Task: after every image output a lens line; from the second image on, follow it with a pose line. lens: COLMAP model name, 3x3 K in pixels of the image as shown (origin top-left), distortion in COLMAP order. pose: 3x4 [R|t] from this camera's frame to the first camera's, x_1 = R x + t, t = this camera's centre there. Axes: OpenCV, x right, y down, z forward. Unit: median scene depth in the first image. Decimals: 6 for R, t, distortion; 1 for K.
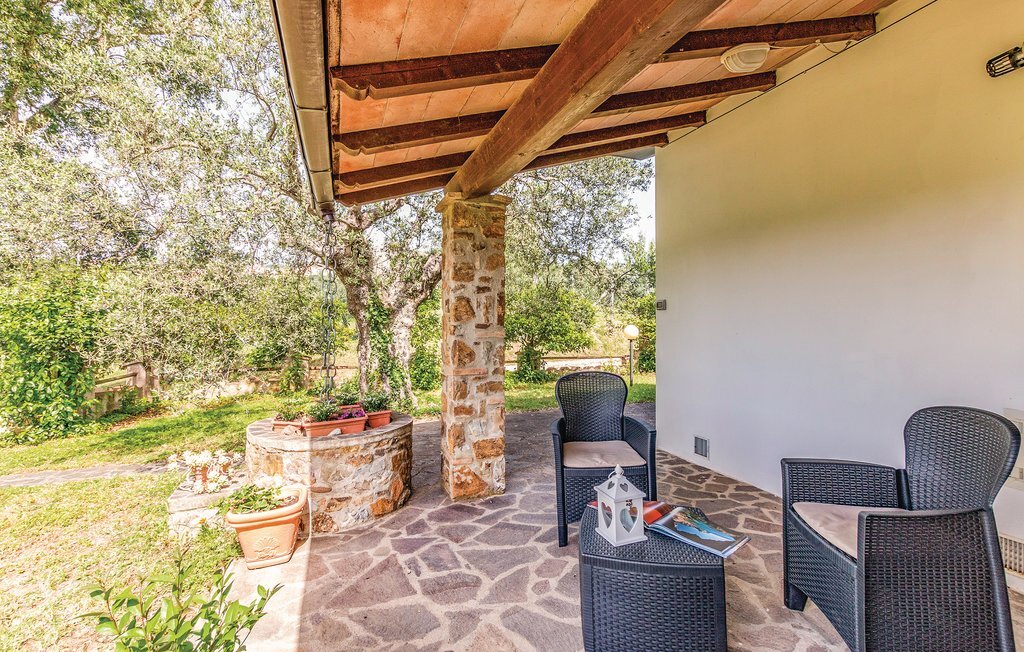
lens RADIAL K [[469.7, 0, 511.8], [0, 469.7, 324.6], [0, 0, 1]] dist [0.002129, 0.000006]
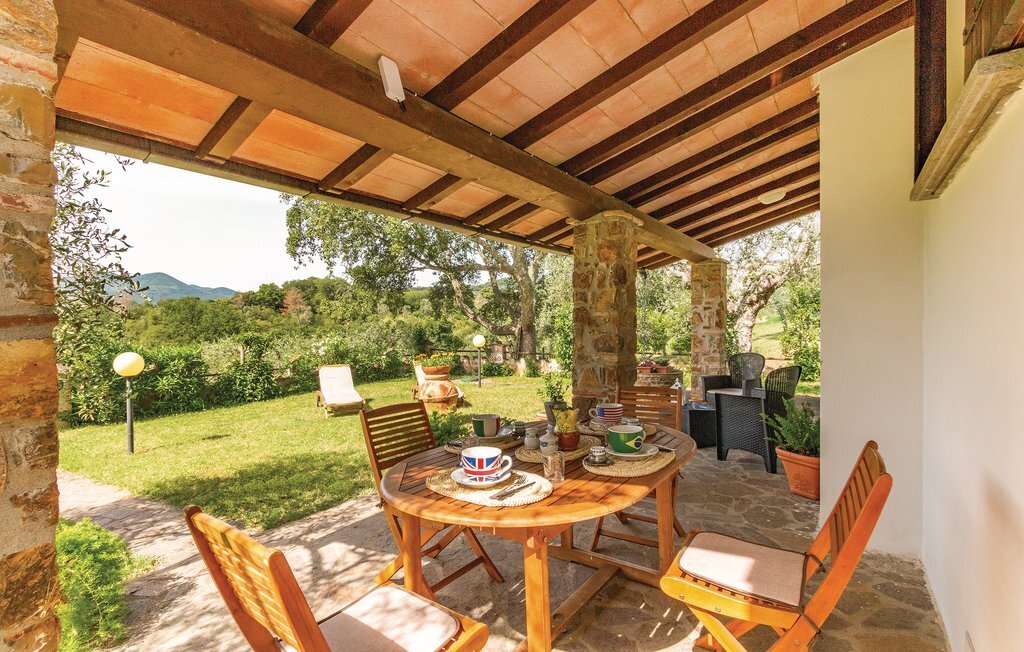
lens RADIAL K [[469.7, 0, 512.0], [0, 469.7, 324.2], [0, 0, 1]] dist [0.002129, 0.000006]
pose [[0.559351, 0.006995, -0.828902, 0.806885], [-0.002960, 0.999975, 0.006441, -0.014585], [0.828926, -0.001149, 0.559357, -0.549226]]
